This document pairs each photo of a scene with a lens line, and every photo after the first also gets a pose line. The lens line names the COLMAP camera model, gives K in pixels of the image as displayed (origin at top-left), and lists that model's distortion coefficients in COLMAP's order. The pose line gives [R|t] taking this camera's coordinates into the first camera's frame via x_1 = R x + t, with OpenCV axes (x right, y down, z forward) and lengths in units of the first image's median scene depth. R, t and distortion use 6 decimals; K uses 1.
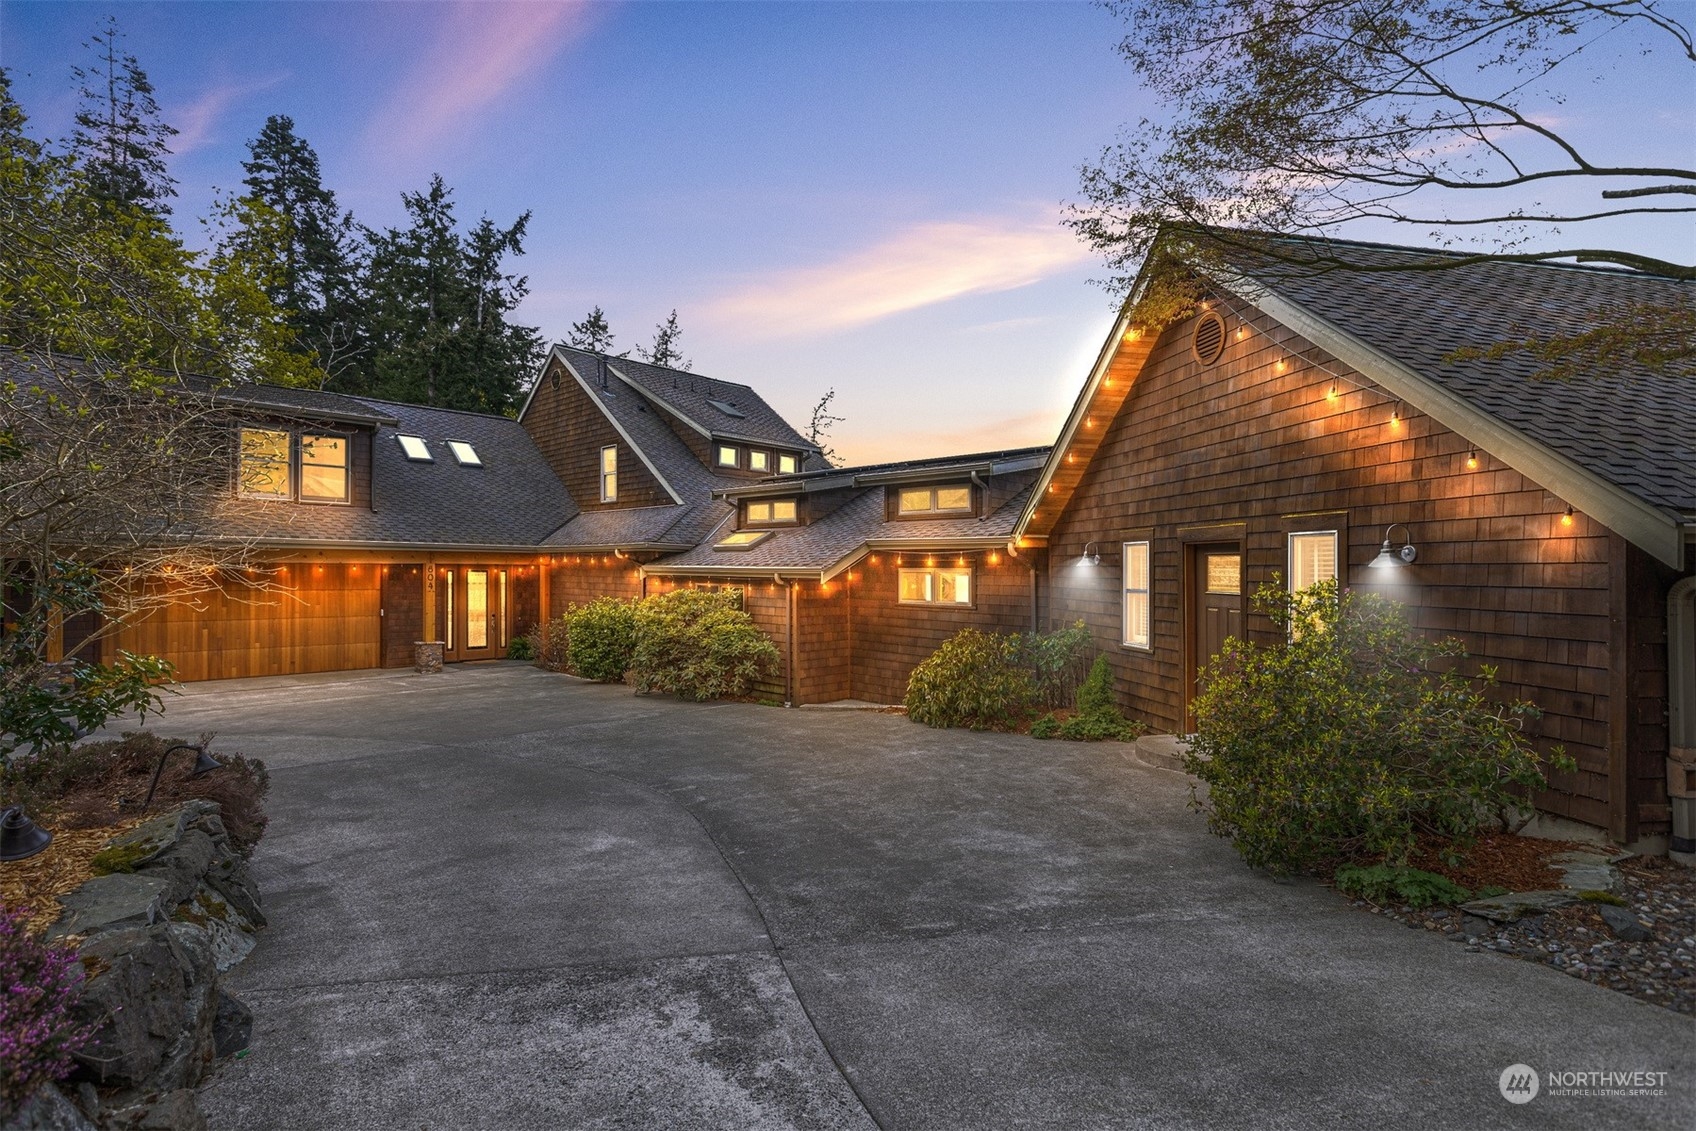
lens RADIAL K [[812.5, 0, 834.9], [0, 812.5, 588.9], [0, 0, 1]] dist [-0.008818, 0.000937]
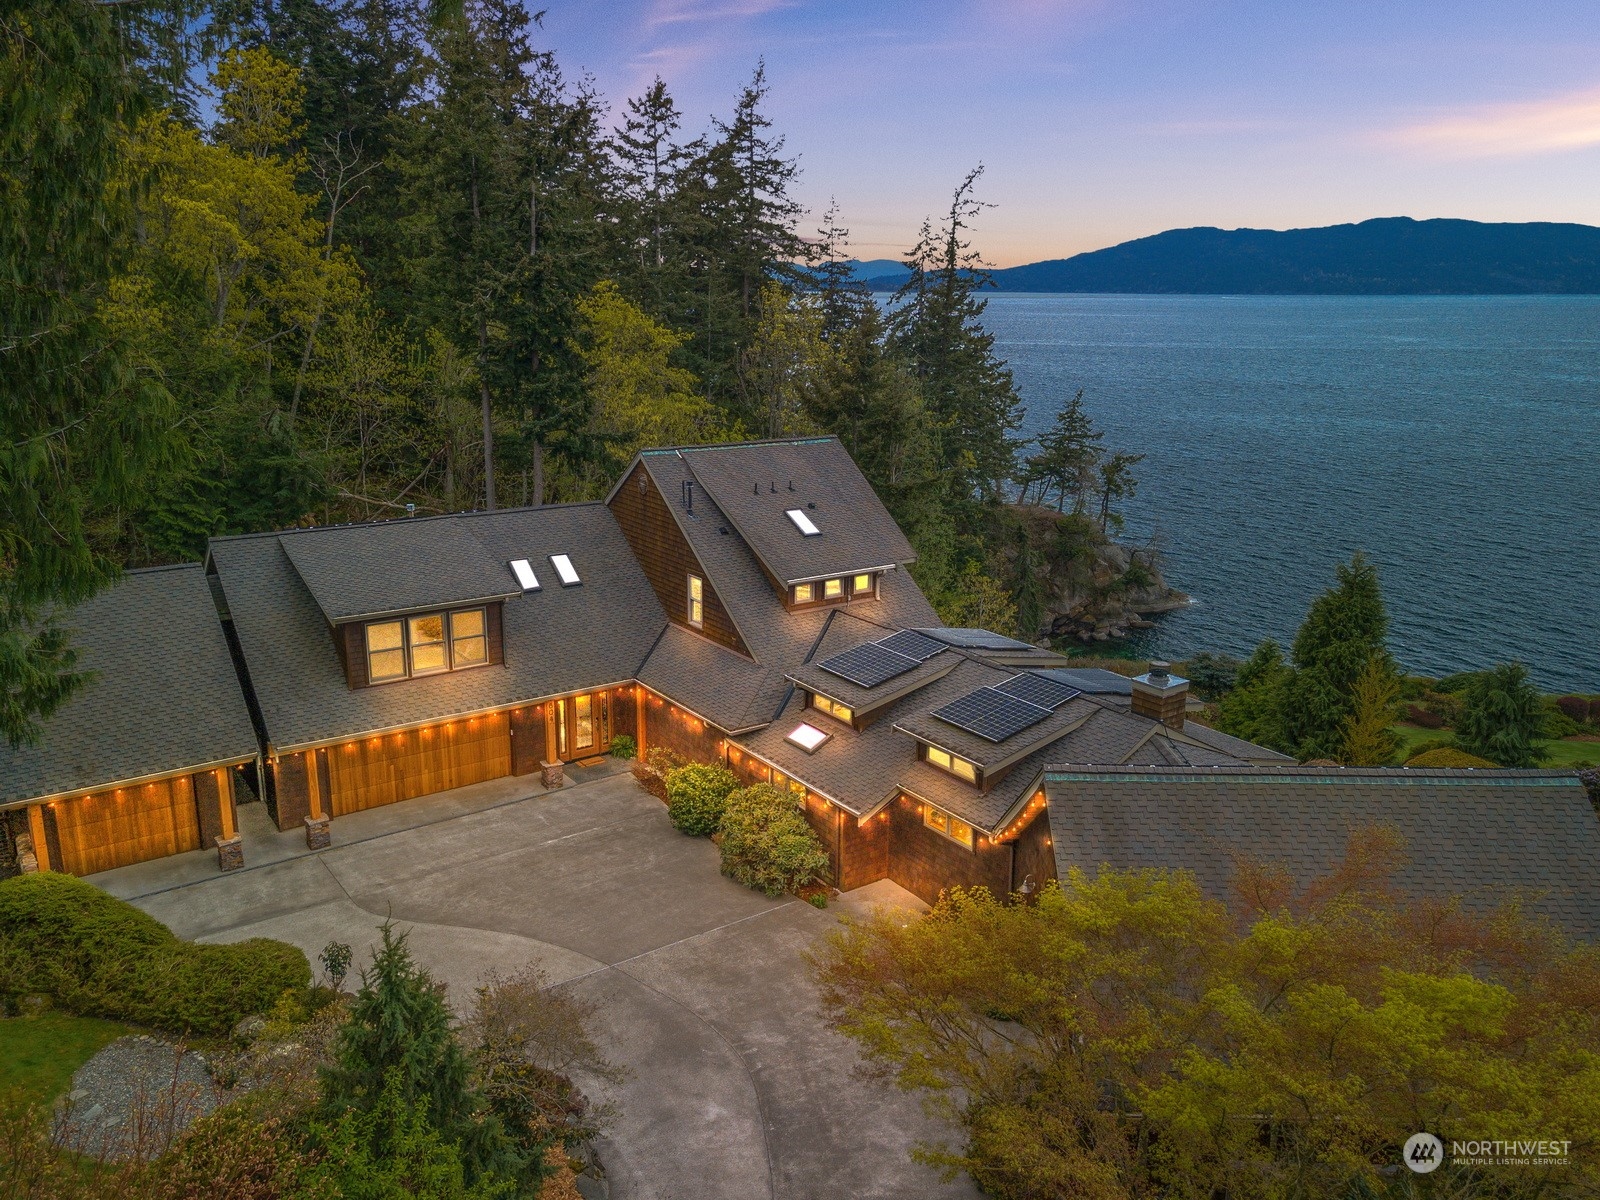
lens RADIAL K [[1233.4, 0, 789.0], [0, 1233.4, 597.6], [0, 0, 1]] dist [0.039294, 0.007761]
pose [[0.984147, 0.051321, -0.169767, 0.129405], [-0.006705, 0.967299, 0.253549, -0.581182], [0.177228, -0.248391, 0.952309, -0.564557]]
